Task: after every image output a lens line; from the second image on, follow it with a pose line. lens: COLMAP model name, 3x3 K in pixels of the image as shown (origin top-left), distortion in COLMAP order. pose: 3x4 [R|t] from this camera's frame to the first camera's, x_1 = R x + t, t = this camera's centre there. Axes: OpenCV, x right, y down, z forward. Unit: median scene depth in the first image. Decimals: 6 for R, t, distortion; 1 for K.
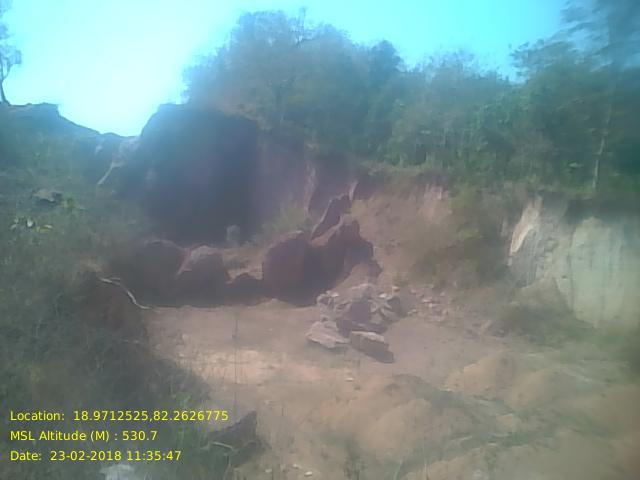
lens RADIAL K [[557.9, 0, 322.5], [0, 557.9, 229.8], [0, 0, 1]] dist [0.078715, -0.155496]
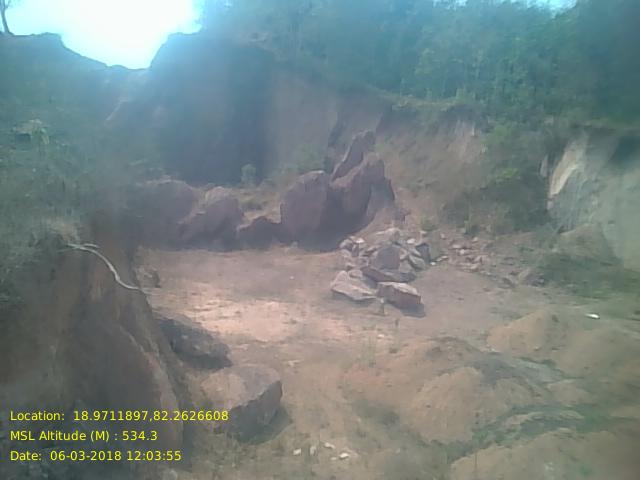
lens RADIAL K [[560.6, 0, 321.3], [0, 560.6, 238.8], [0, 0, 1]] dist [0.014199, -0.020323]
pose [[0.999577, 0.004466, -0.028755, -0.013626], [-0.000853, 0.992224, 0.124464, -0.001954], [0.029087, -0.124387, 0.991807, 0.070276]]
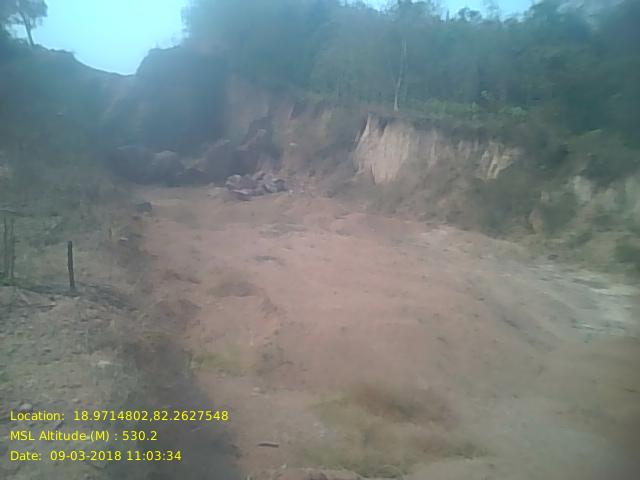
lens RADIAL K [[564.8, 0, 322.1], [0, 564.8, 241.8], [0, 0, 1]] dist [0.000980, -0.017907]
pose [[0.998500, -0.001971, -0.054720, 0.330553], [0.009789, 0.989678, 0.142974, 0.063966], [0.053873, -0.143295, 0.988213, -0.614551]]
